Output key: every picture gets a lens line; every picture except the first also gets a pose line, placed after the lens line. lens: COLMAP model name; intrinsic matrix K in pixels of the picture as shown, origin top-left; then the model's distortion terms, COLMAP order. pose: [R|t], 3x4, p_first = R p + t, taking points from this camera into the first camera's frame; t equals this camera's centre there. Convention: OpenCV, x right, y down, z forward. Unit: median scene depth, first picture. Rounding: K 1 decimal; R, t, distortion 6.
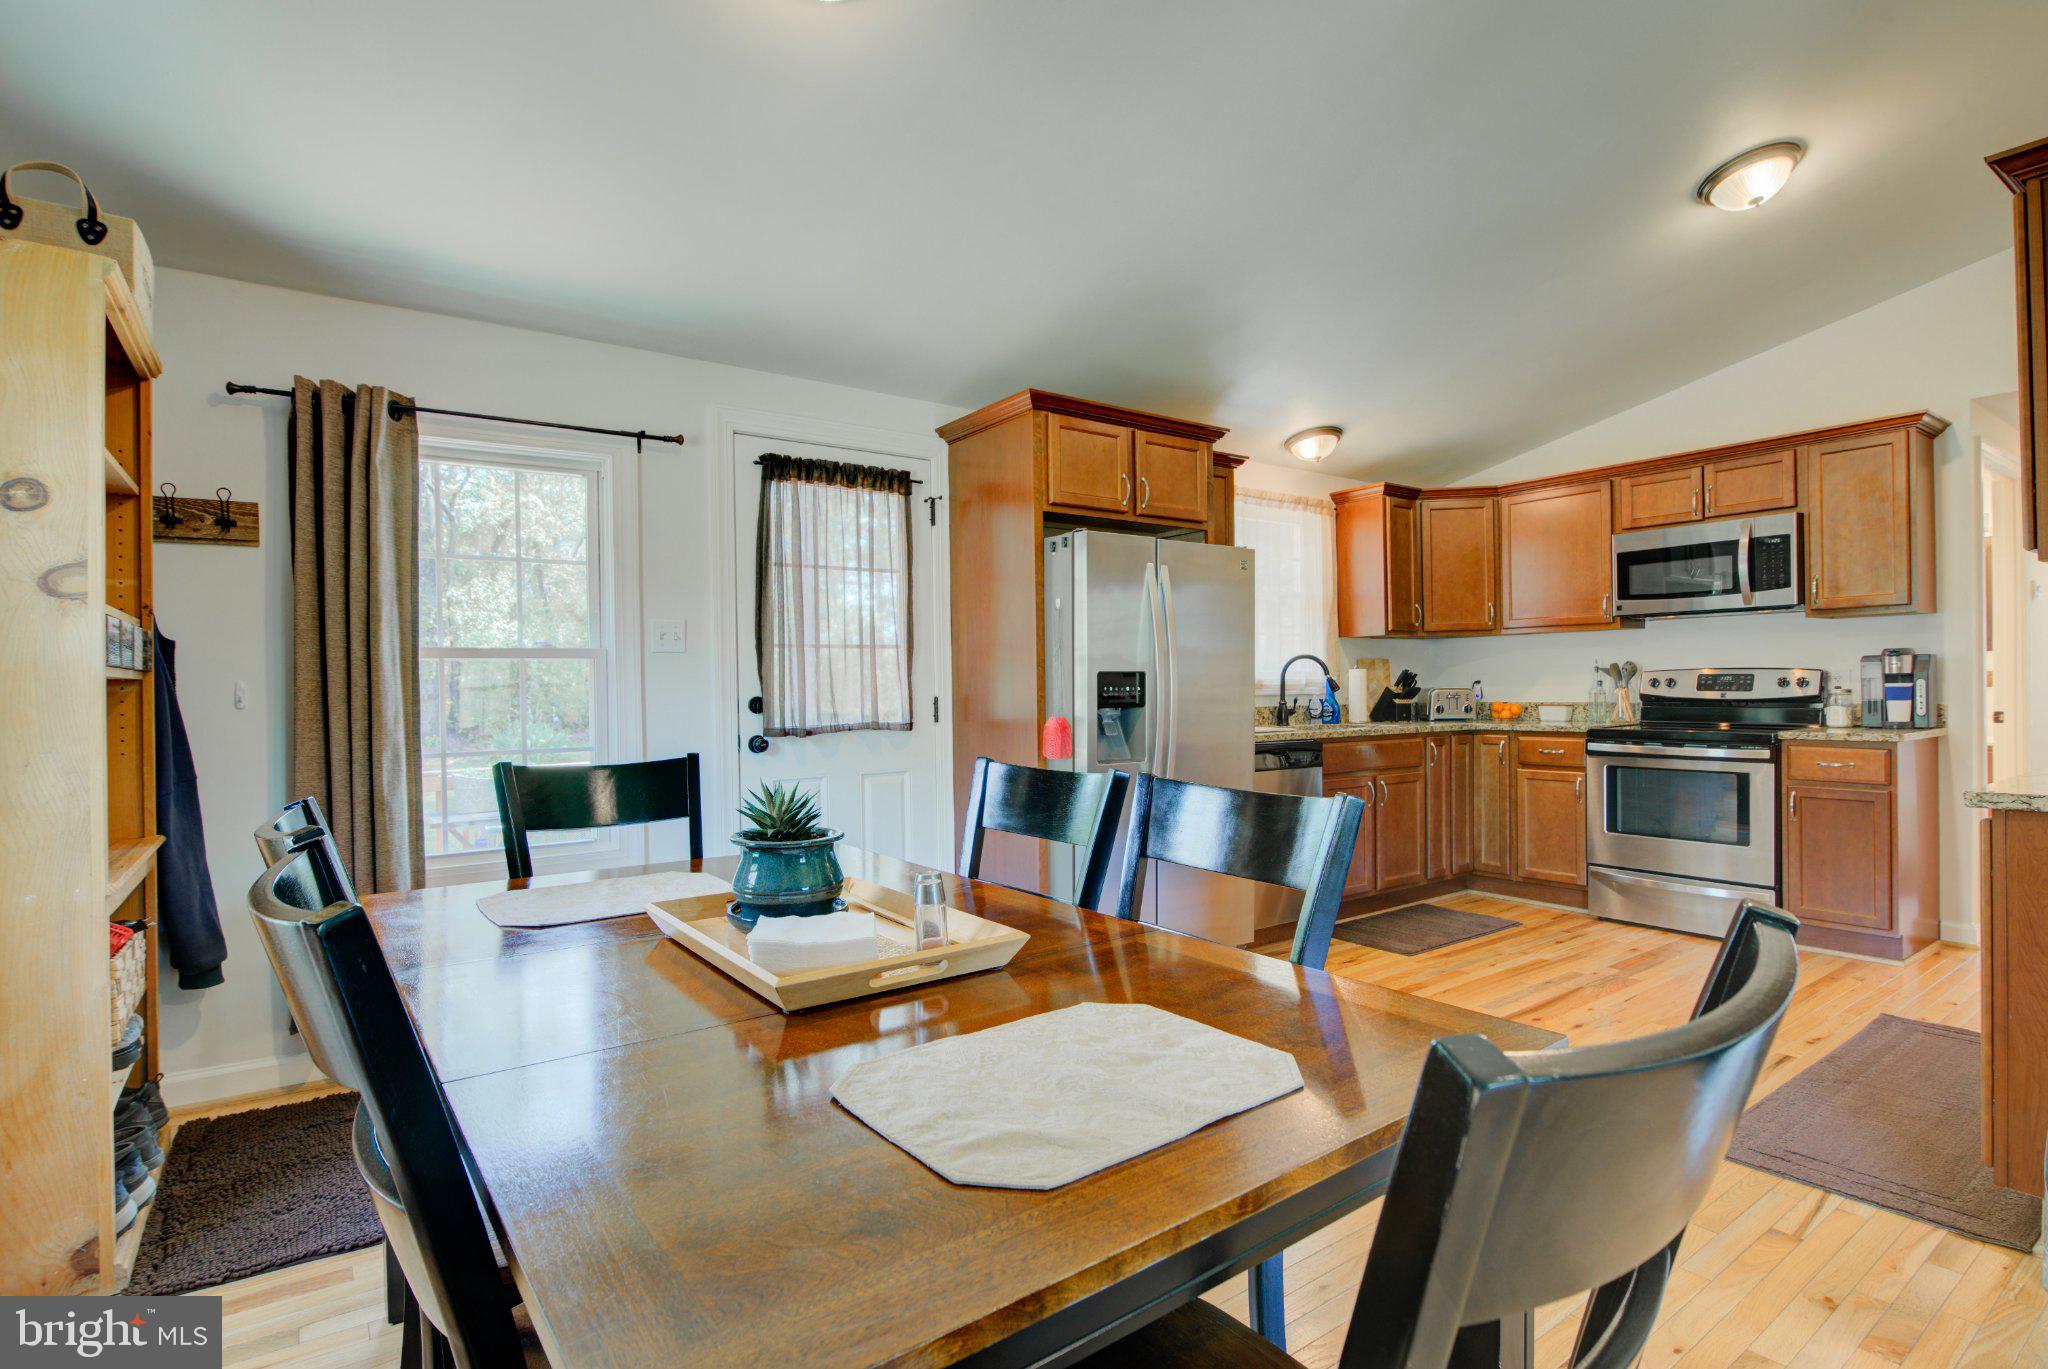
lens RADIAL K [[998.4, 0, 1018.7], [0, 998.4, 695.7], [0, 0, 1]] dist [-0.023958, 0.003456]
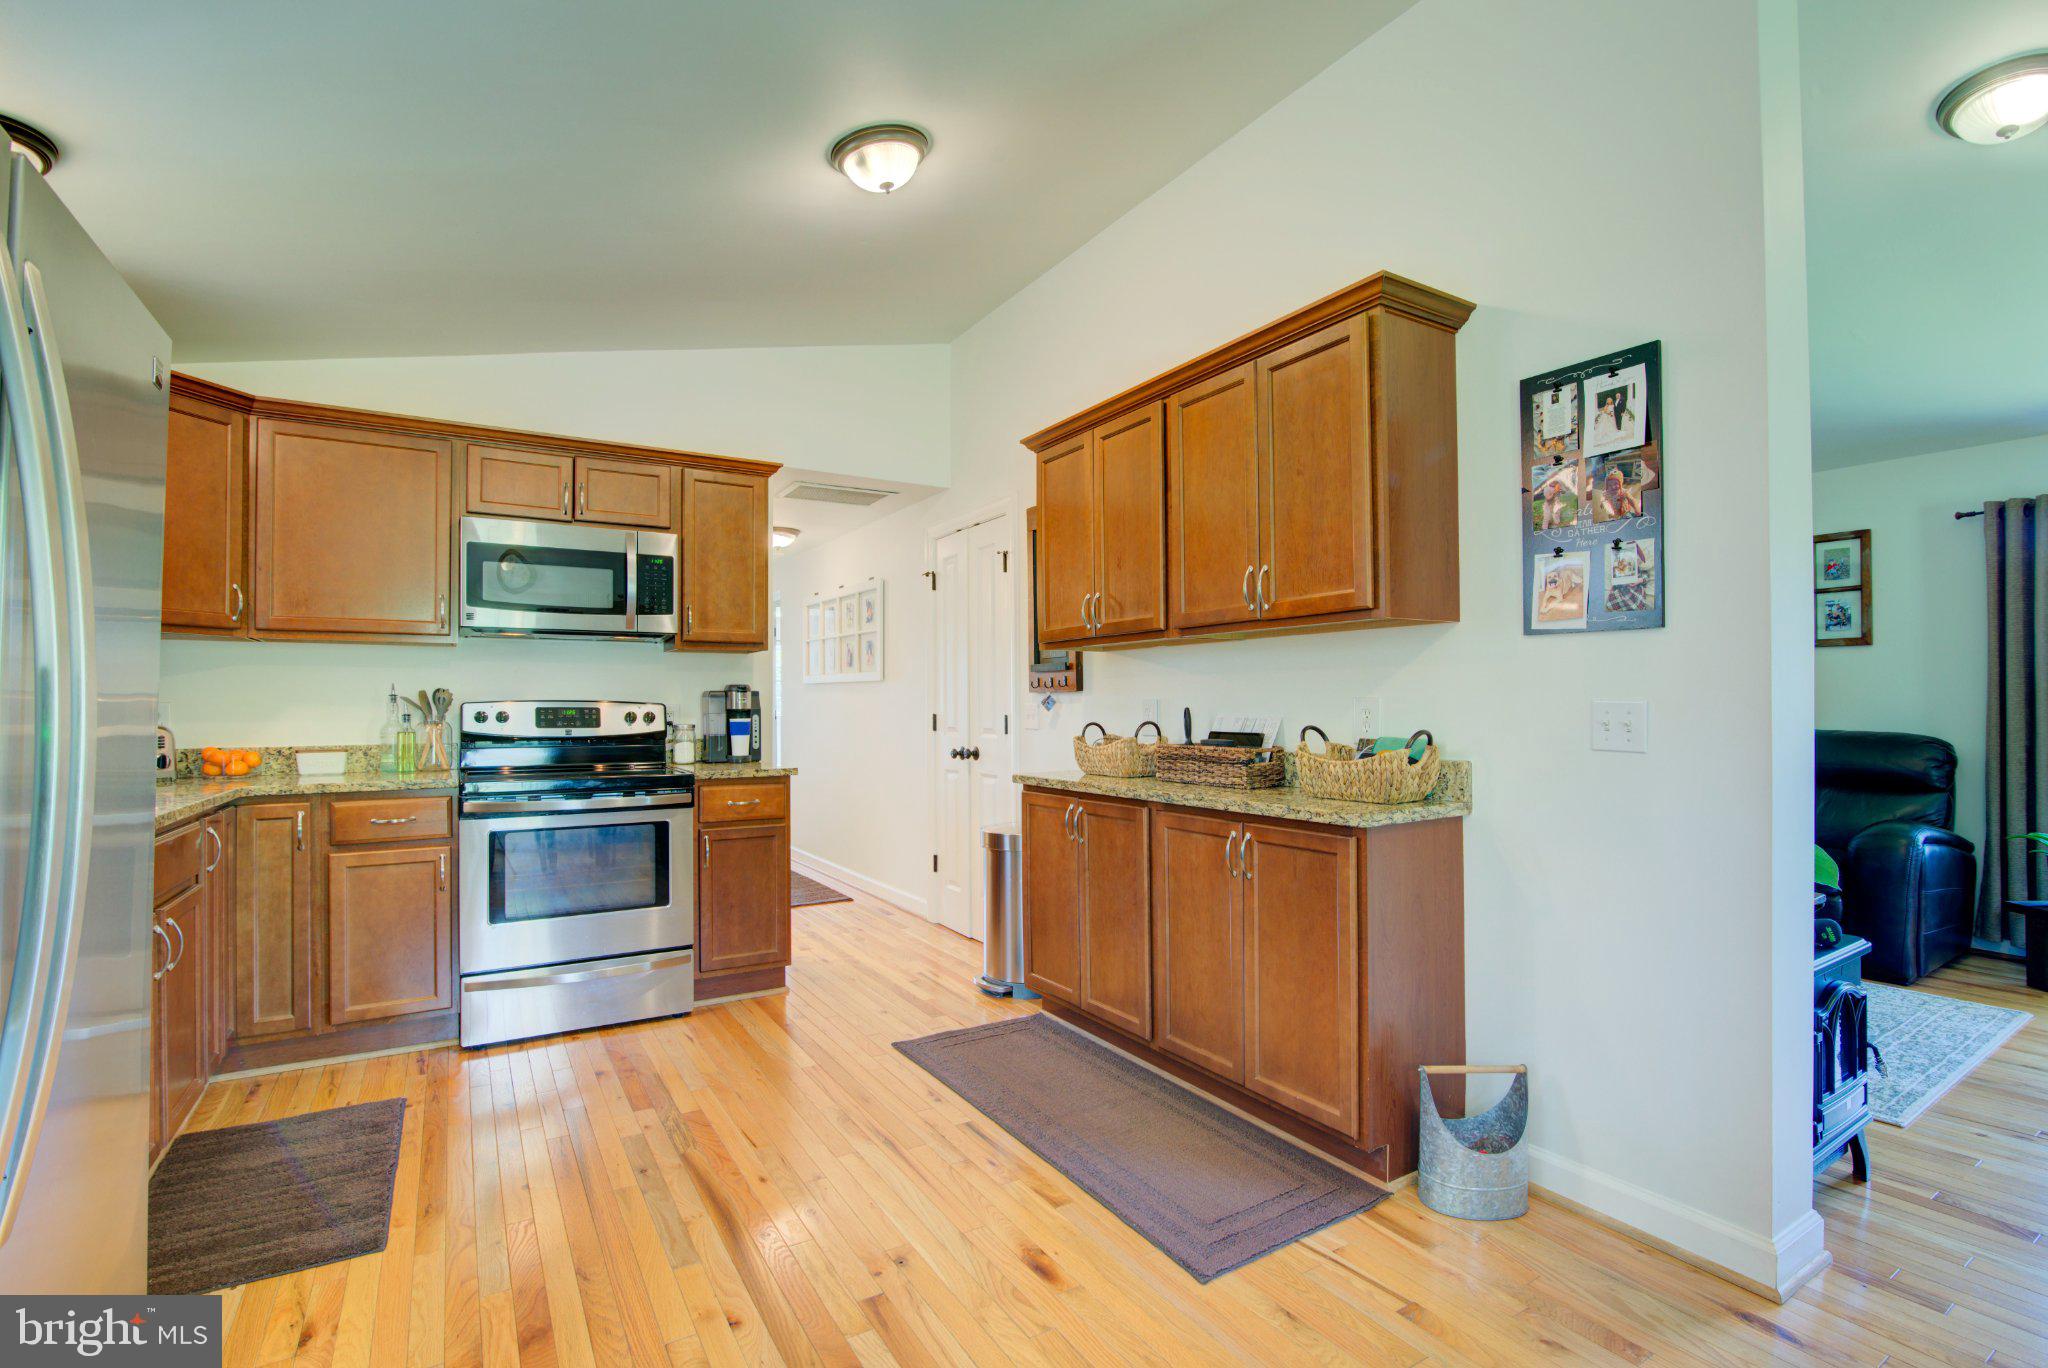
lens RADIAL K [[932.2, 0, 1028.1], [0, 932.2, 698.2], [0, 0, 1]] dist [-0.019687, 0.002063]
pose [[0.063772, 0.022873, 0.997702, -0.063882], [0.011112, 0.999659, -0.023628, -0.007607], [-0.997903, 0.012593, 0.063496, 0.626854]]
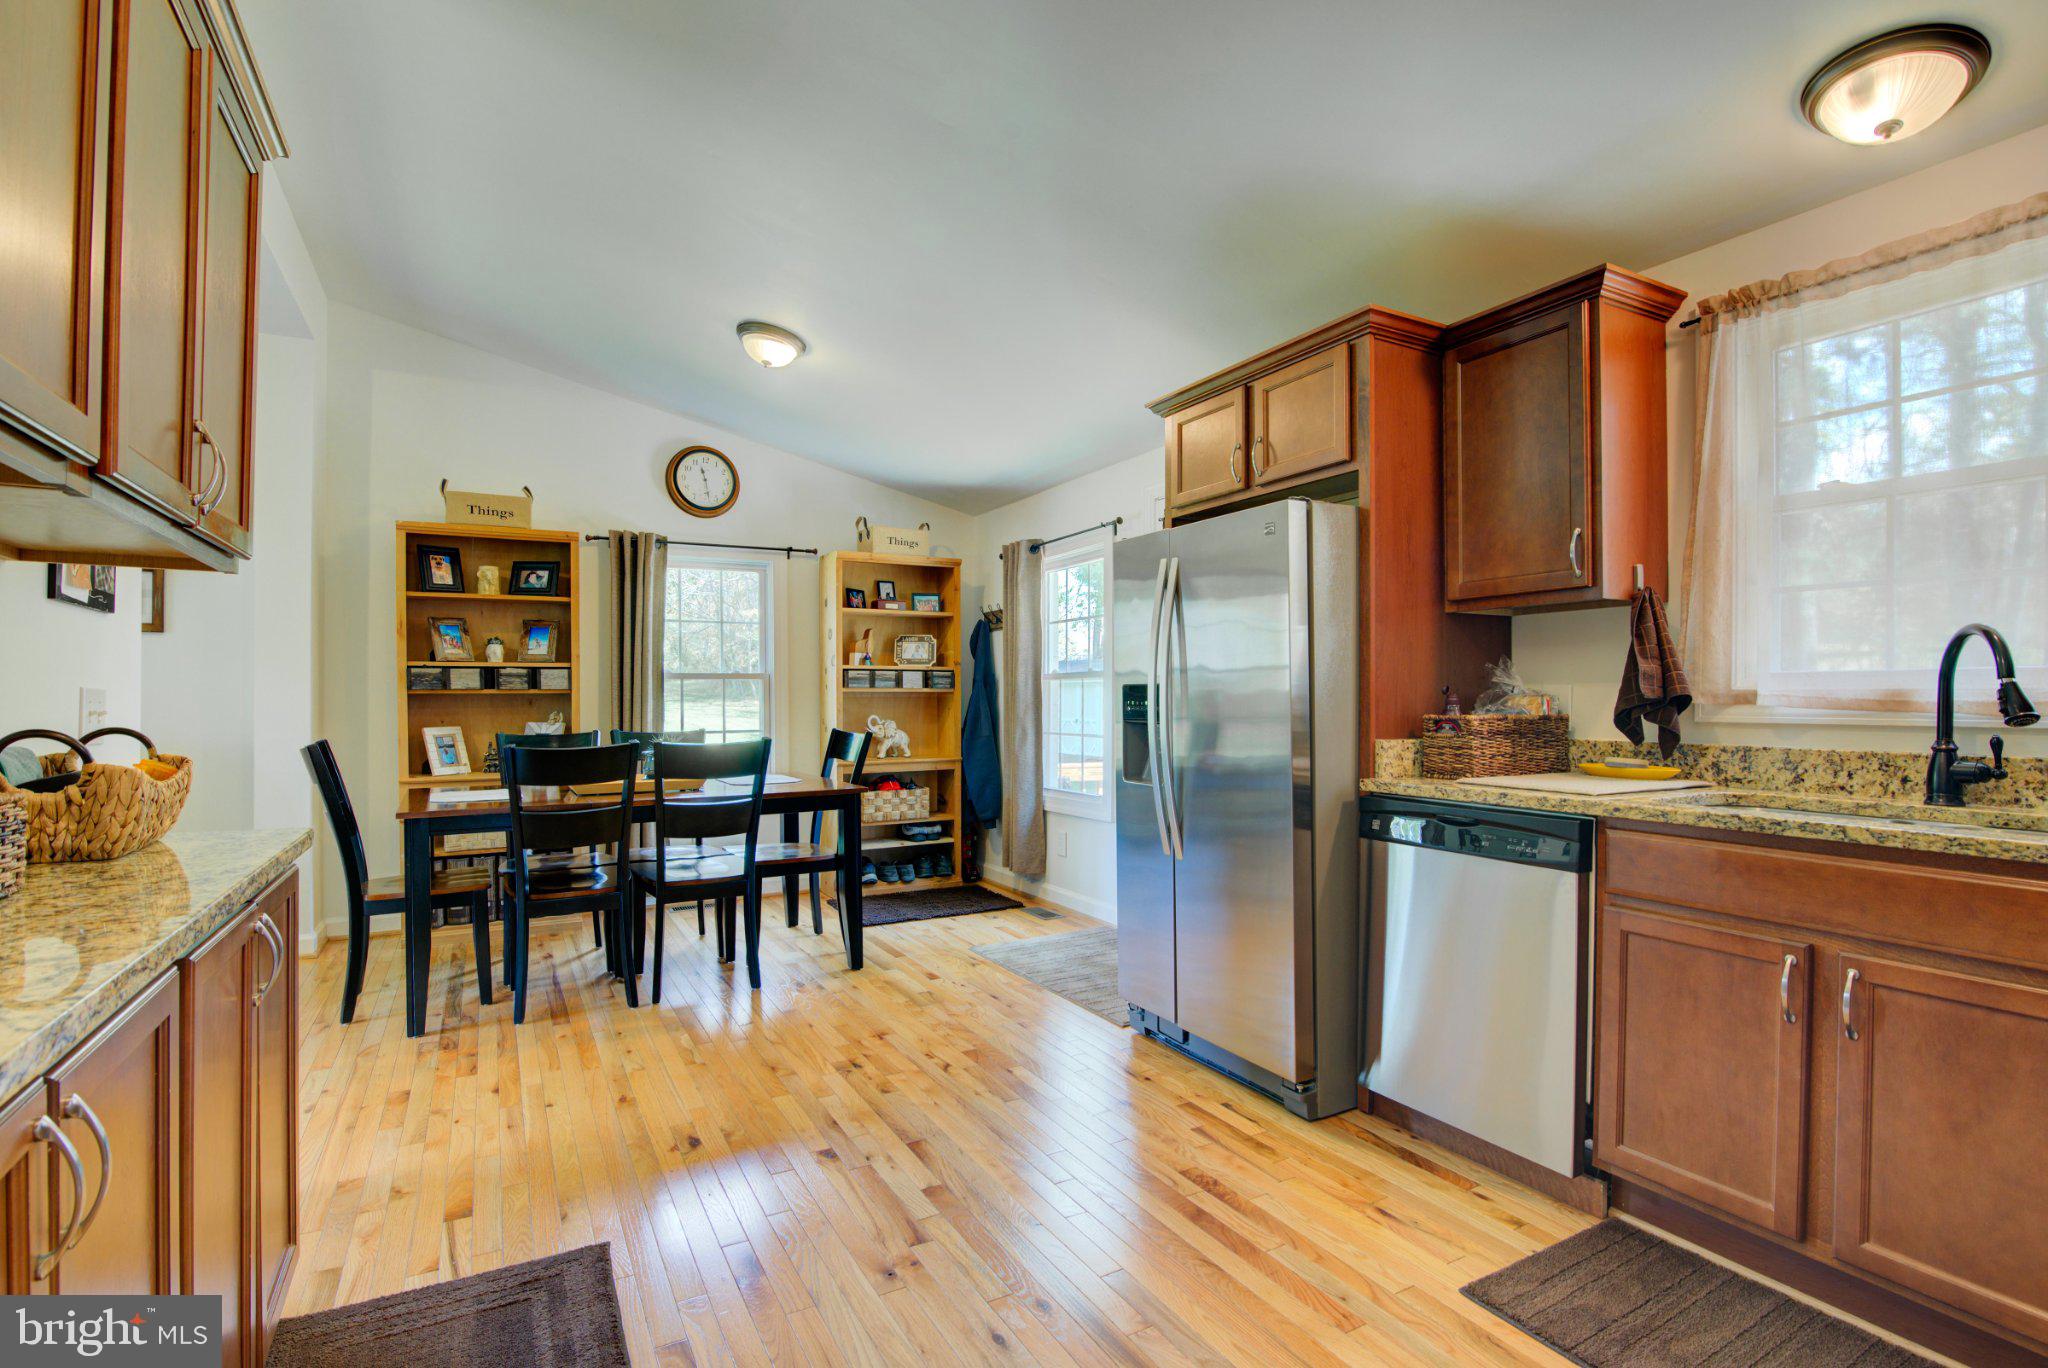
lens RADIAL K [[932.2, 0, 1008.4], [0, 932.2, 703.5], [0, 0, 1]] dist [-0.019687, 0.002063]
pose [[-0.110246, 0.018867, -0.993725, 0.826924], [-0.004476, 0.999800, 0.019479, -0.020118], [0.993894, 0.006595, -0.110140, 0.824605]]
